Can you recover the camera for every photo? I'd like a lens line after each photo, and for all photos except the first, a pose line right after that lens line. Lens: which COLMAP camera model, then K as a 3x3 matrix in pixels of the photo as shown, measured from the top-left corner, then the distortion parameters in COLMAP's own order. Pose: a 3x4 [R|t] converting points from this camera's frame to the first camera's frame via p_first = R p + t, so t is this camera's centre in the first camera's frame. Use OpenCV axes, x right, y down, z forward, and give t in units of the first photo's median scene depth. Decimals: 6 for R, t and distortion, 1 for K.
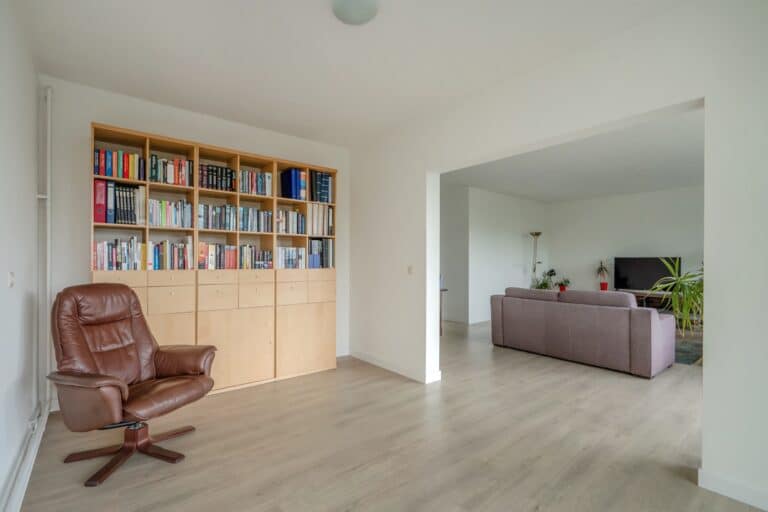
lens RADIAL K [[351.7, 0, 387.0], [0, 351.7, 258.6], [0, 0, 1]] dist [0.005227, -0.002127]
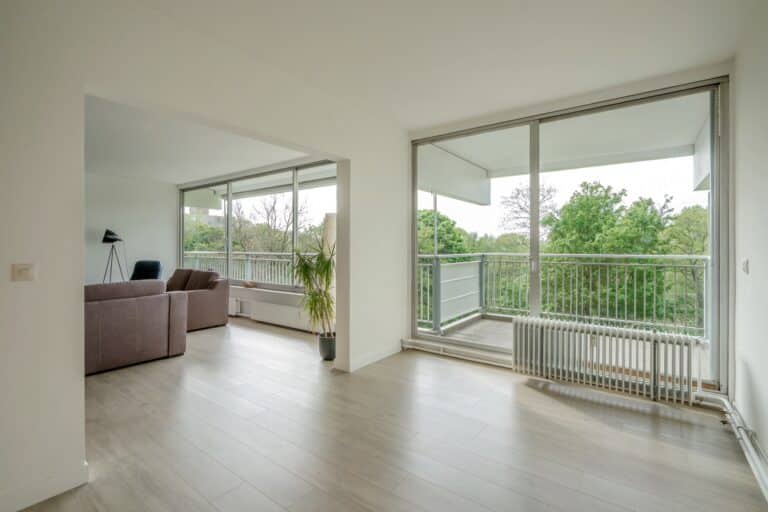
lens RADIAL K [[351.7, 0, 373.4], [0, 351.7, 253.4], [0, 0, 1]] dist [0.005227, -0.002127]
pose [[-0.224118, -0.021805, 0.974318, -0.223813], [-0.007144, 0.999760, 0.020731, -0.001684], [-0.974536, -0.002314, -0.224220, 0.322840]]
